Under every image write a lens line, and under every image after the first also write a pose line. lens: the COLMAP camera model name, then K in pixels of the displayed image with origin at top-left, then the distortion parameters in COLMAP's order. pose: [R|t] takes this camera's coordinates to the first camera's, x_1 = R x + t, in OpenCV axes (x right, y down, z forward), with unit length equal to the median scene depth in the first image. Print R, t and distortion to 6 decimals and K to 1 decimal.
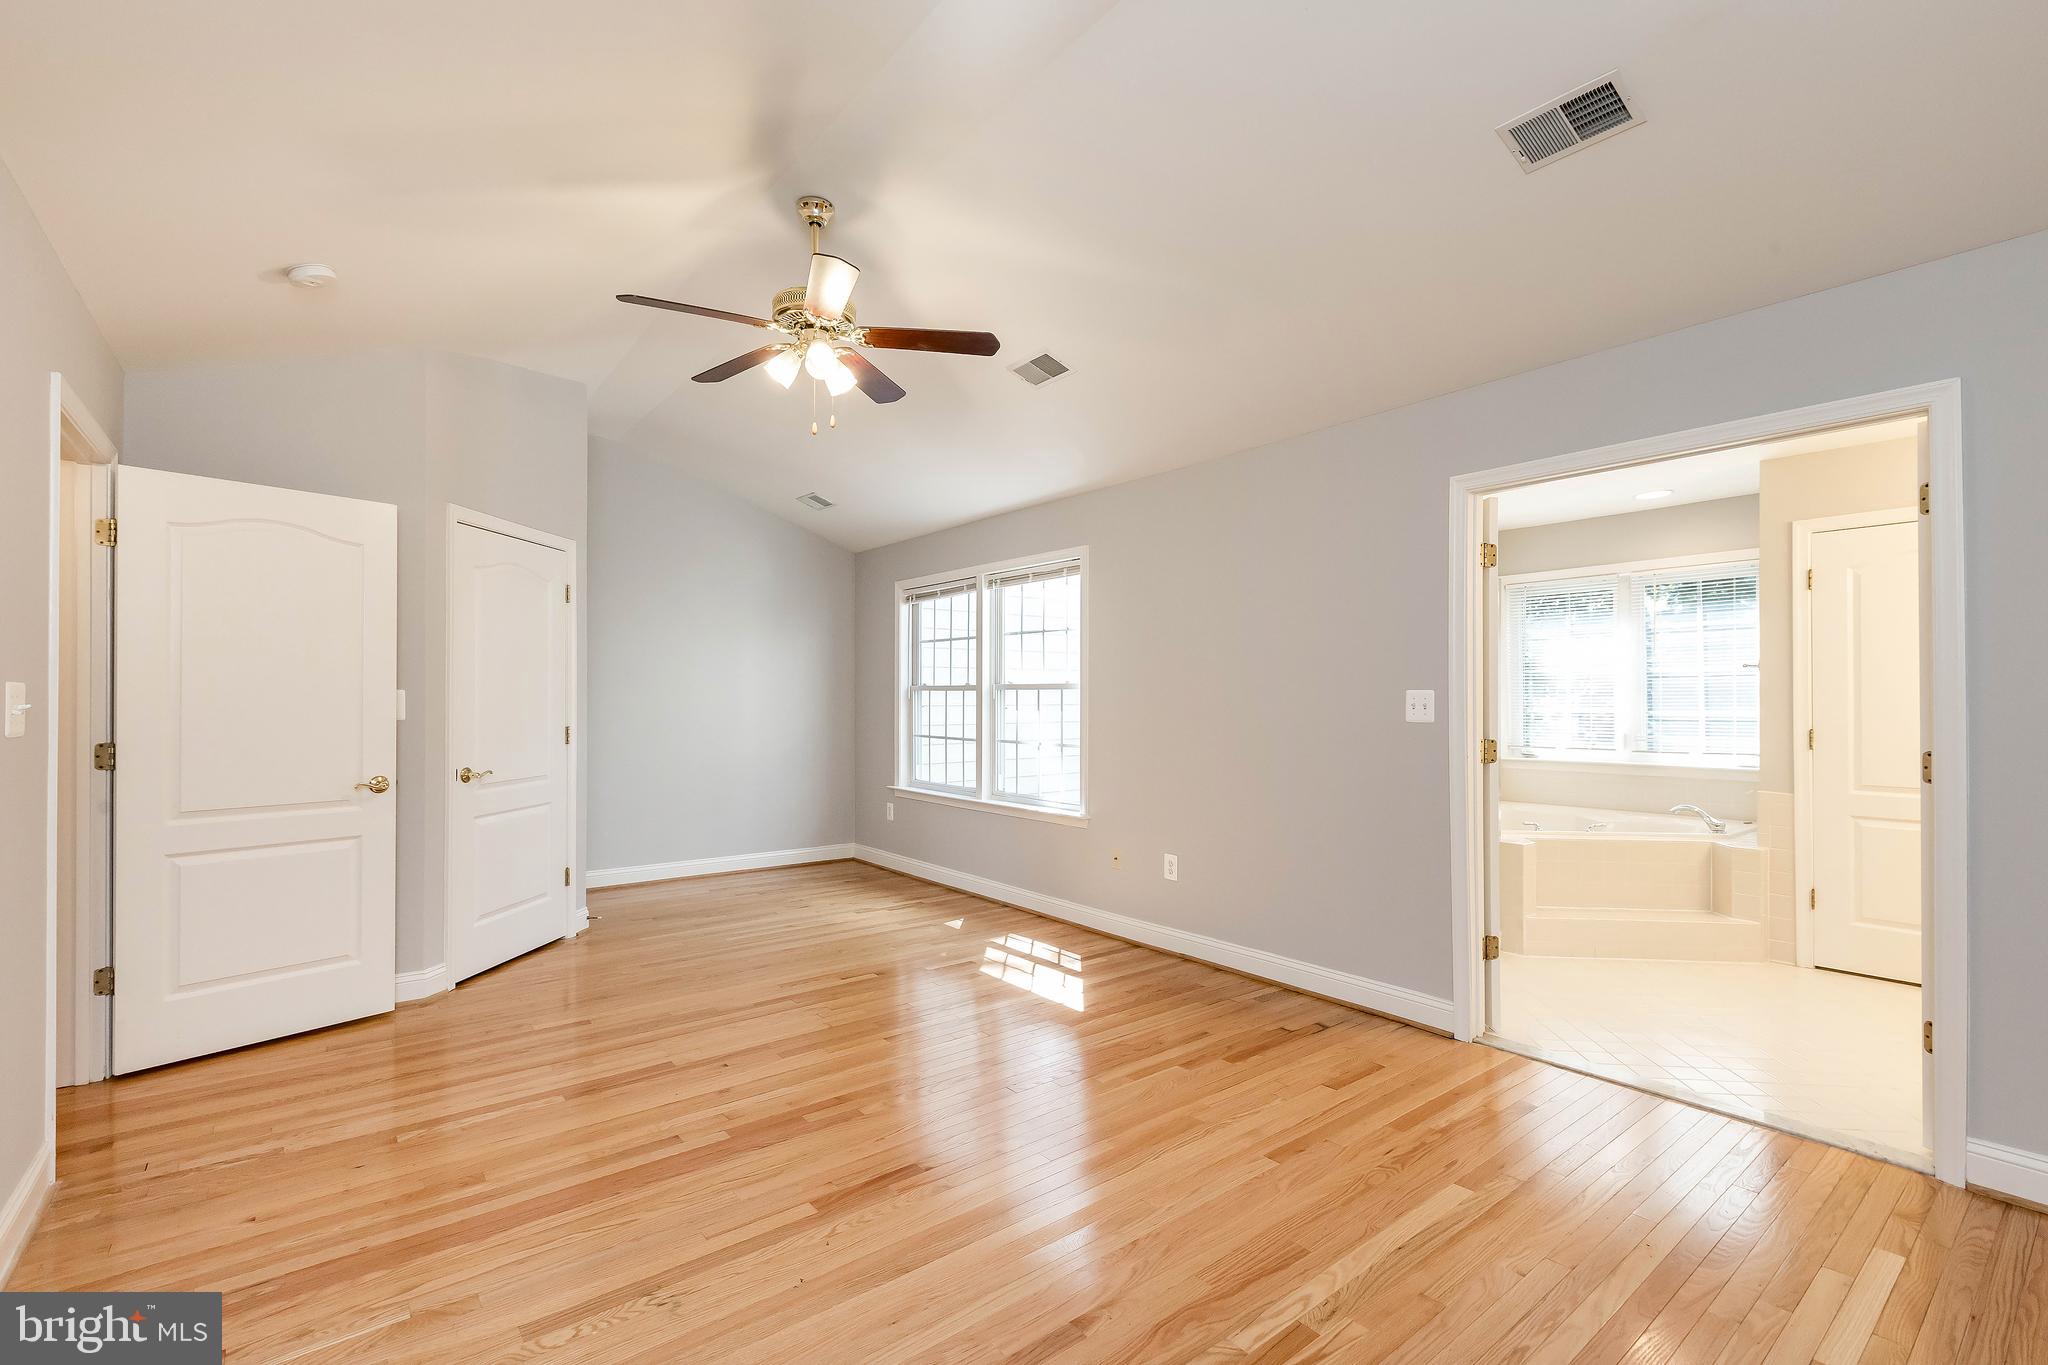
lens RADIAL K [[923.5, 0, 1032.0], [0, 923.5, 691.5], [0, 0, 1]] dist [-0.002598, -0.001004]
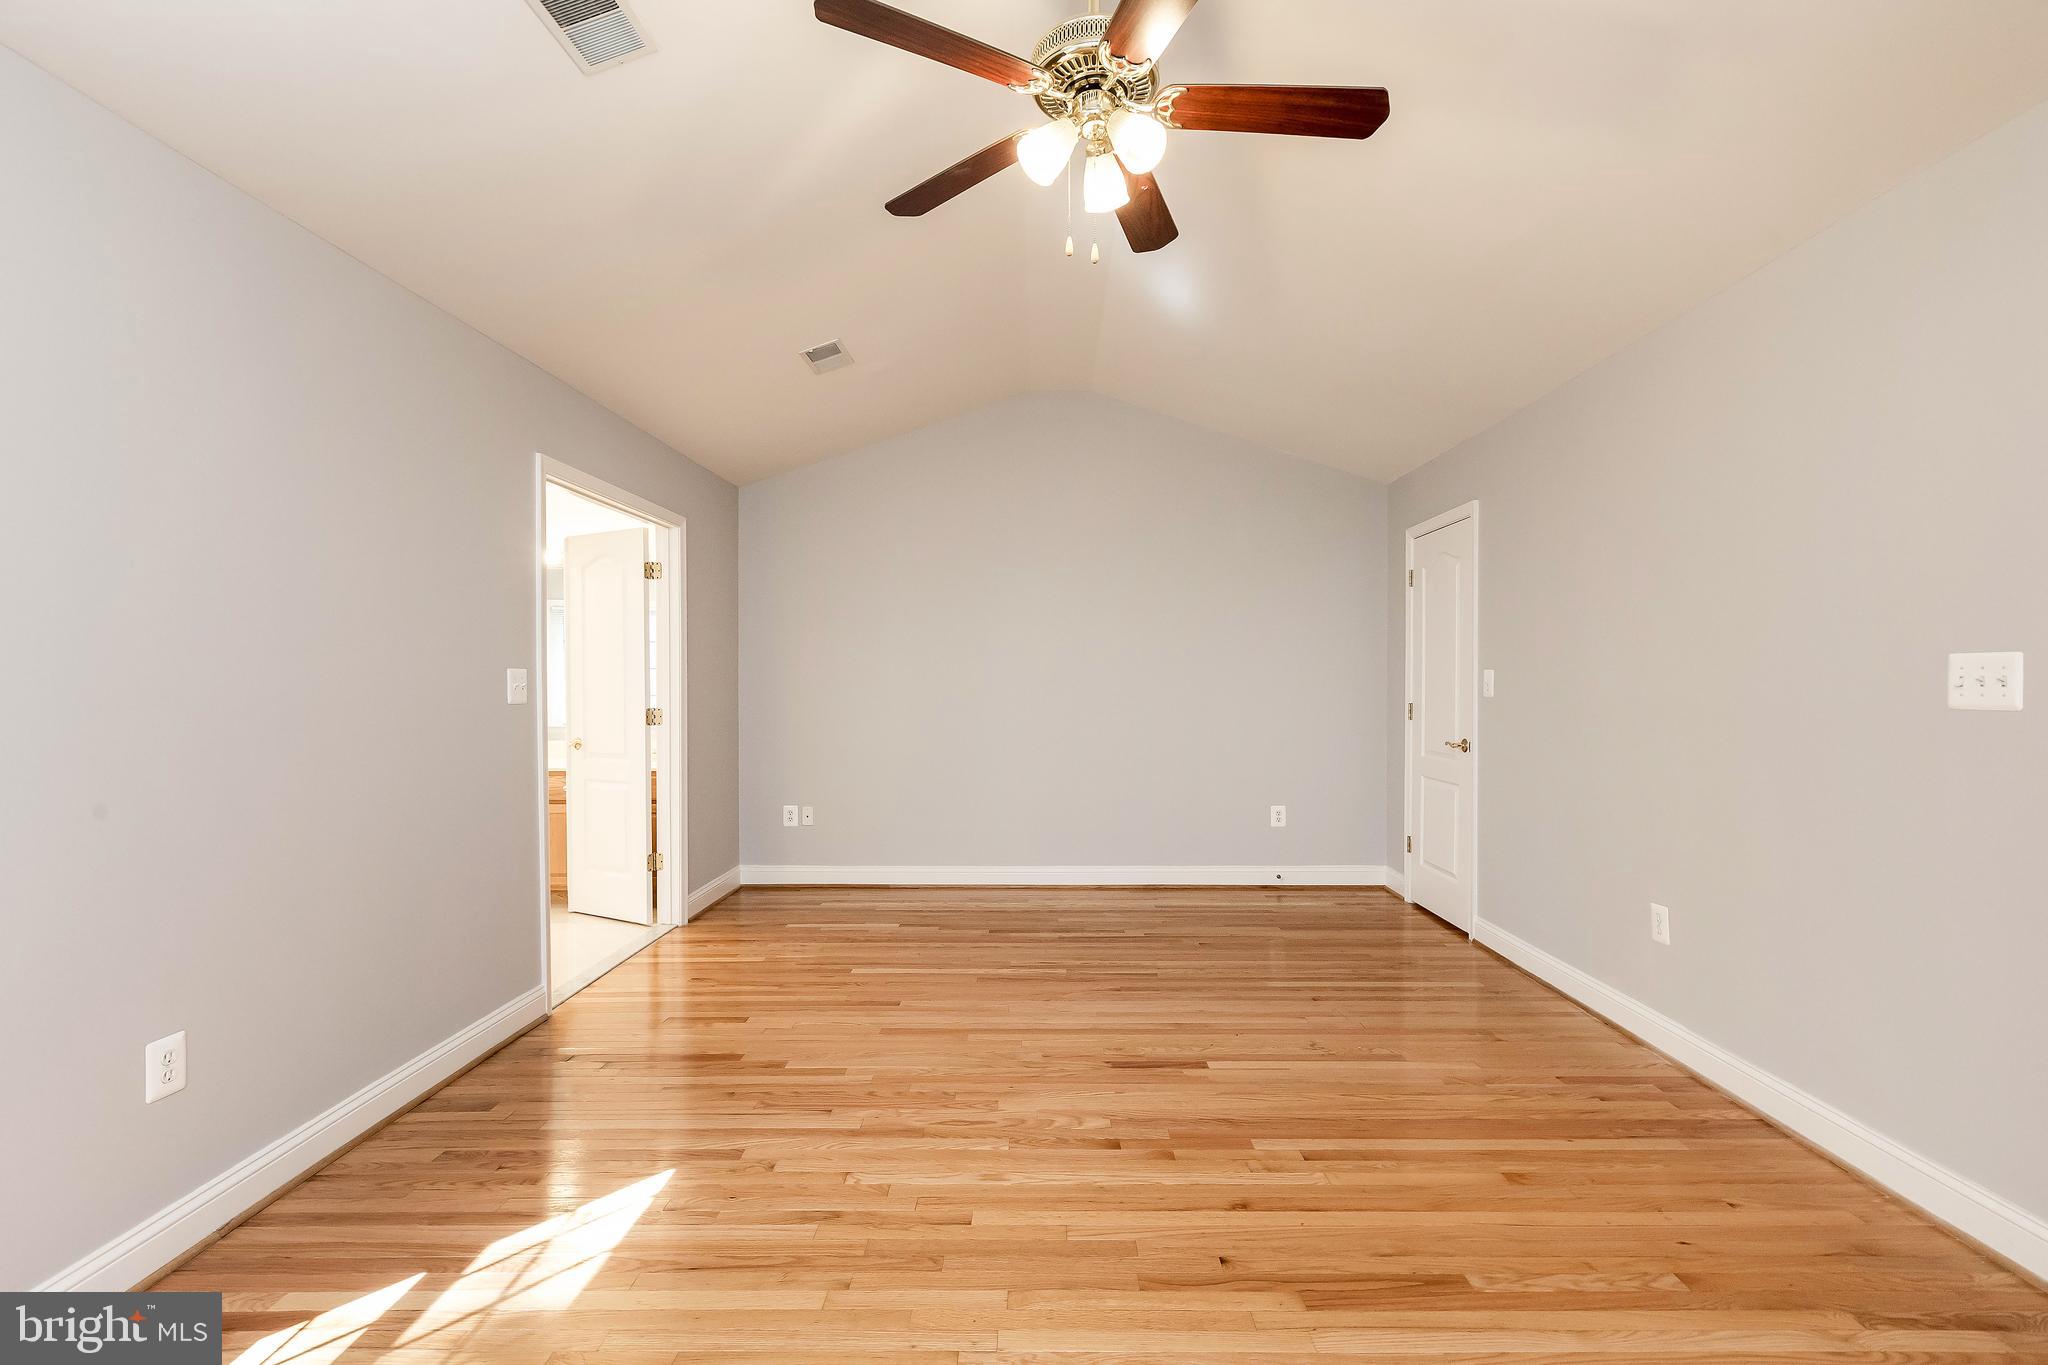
lens RADIAL K [[933.6, 0, 1012.5], [0, 933.6, 701.2], [0, 0, 1]] dist [0.000066, -0.000616]
pose [[-0.766456, -0.010273, 0.642215, -0.474403], [-0.002781, 0.999916, 0.012676, 0.014907], [-0.642291, 0.007929, -0.766420, 1.193216]]
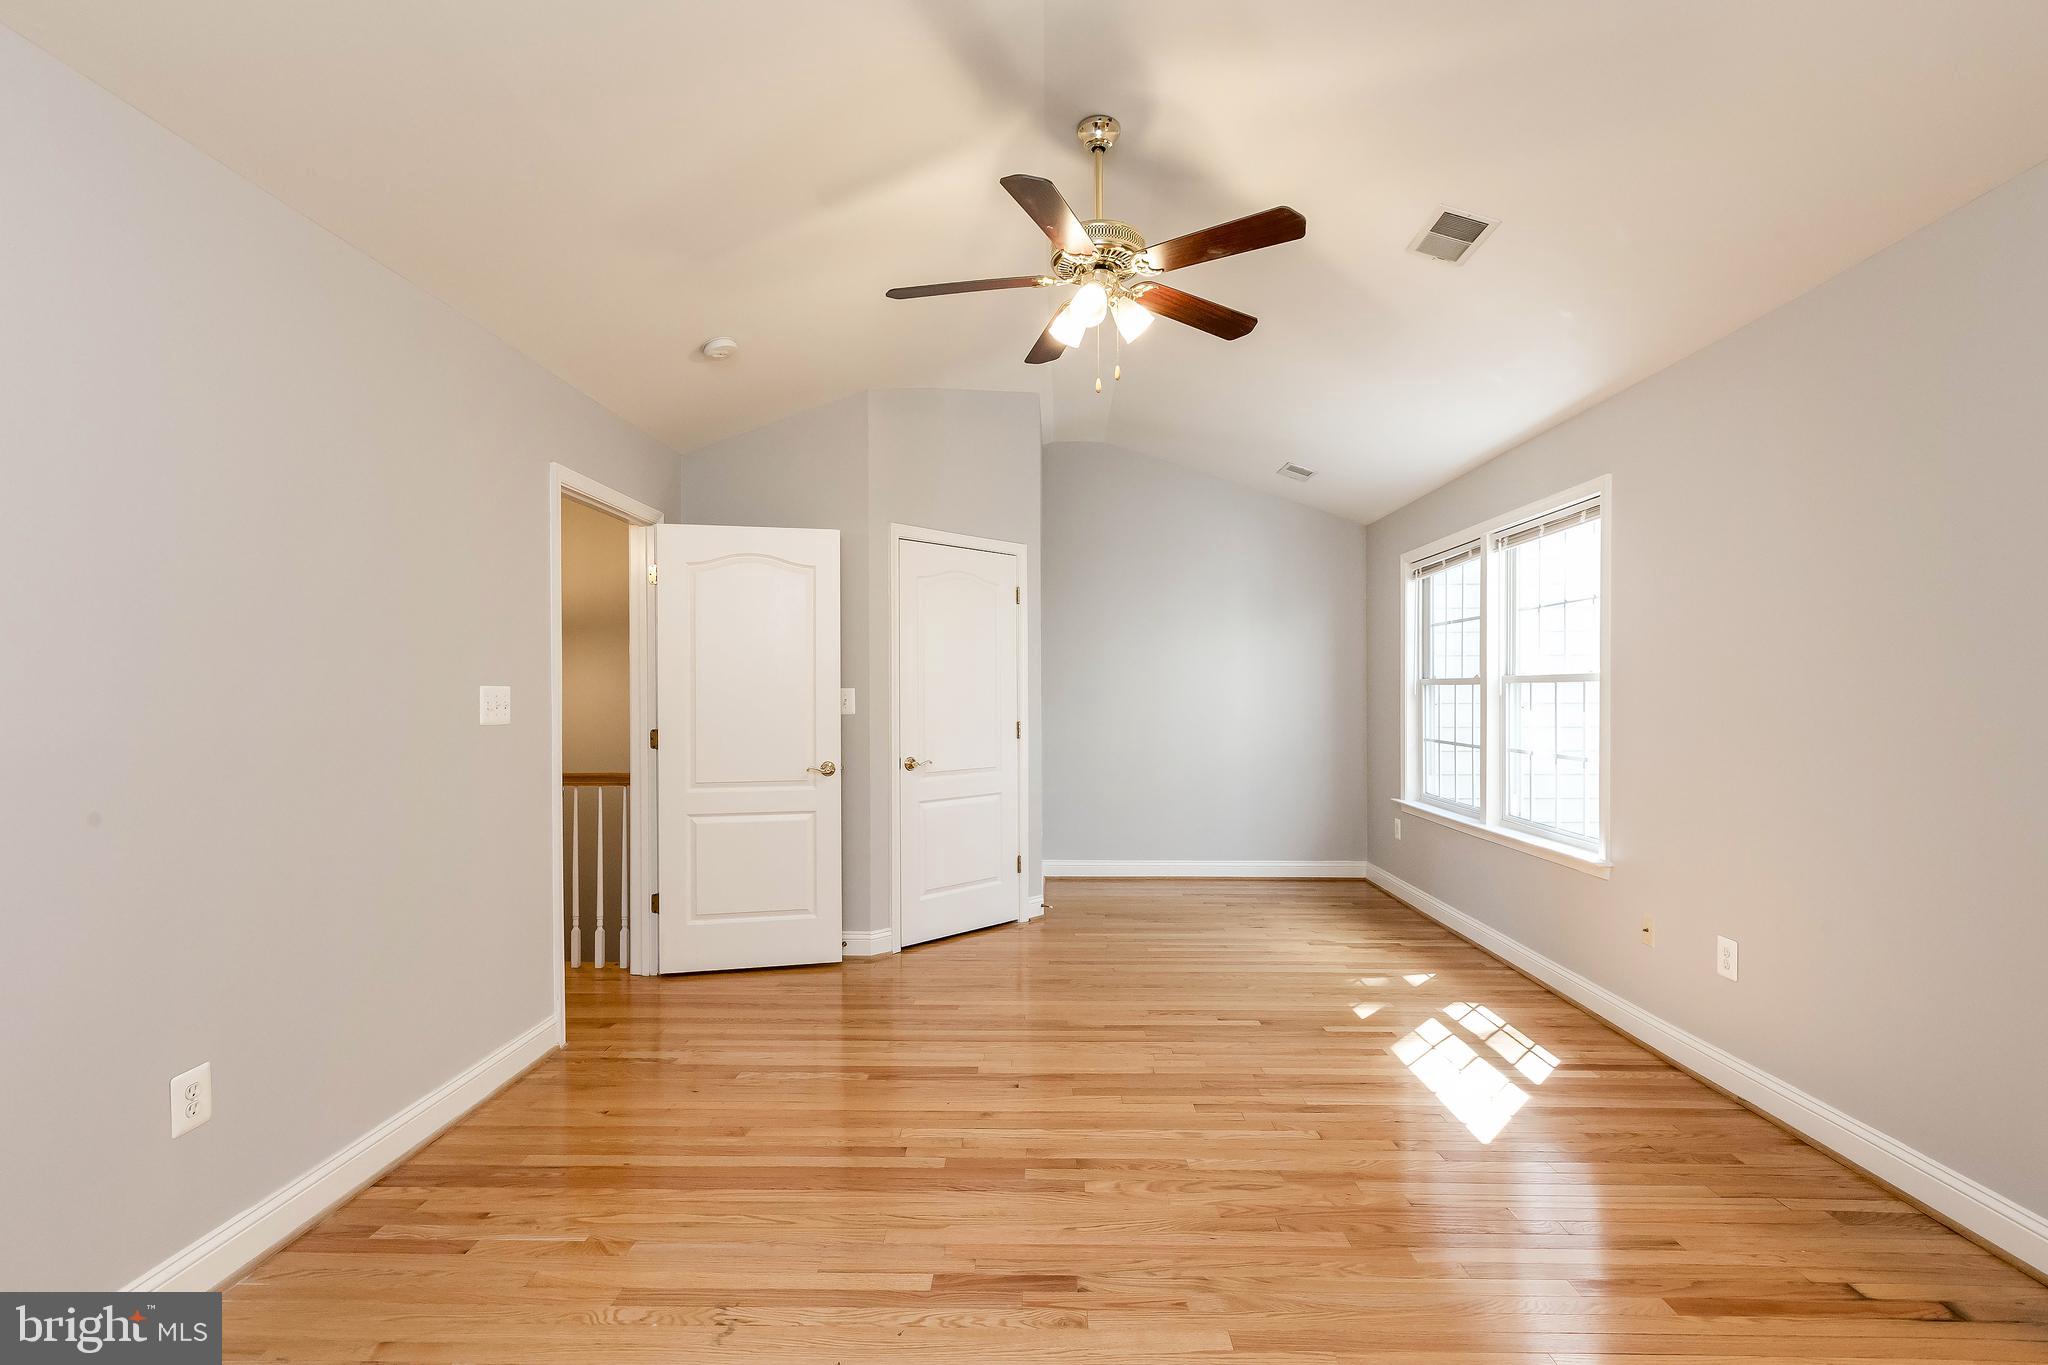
lens RADIAL K [[933.6, 0, 1012.5], [0, 933.6, 701.2], [0, 0, 1]] dist [0.000066, -0.000616]
pose [[0.761986, 0.002535, -0.647589, 0.212113], [0.007408, 0.999893, 0.012631, 0.000647], [0.647551, -0.014422, 0.761885, 0.210830]]
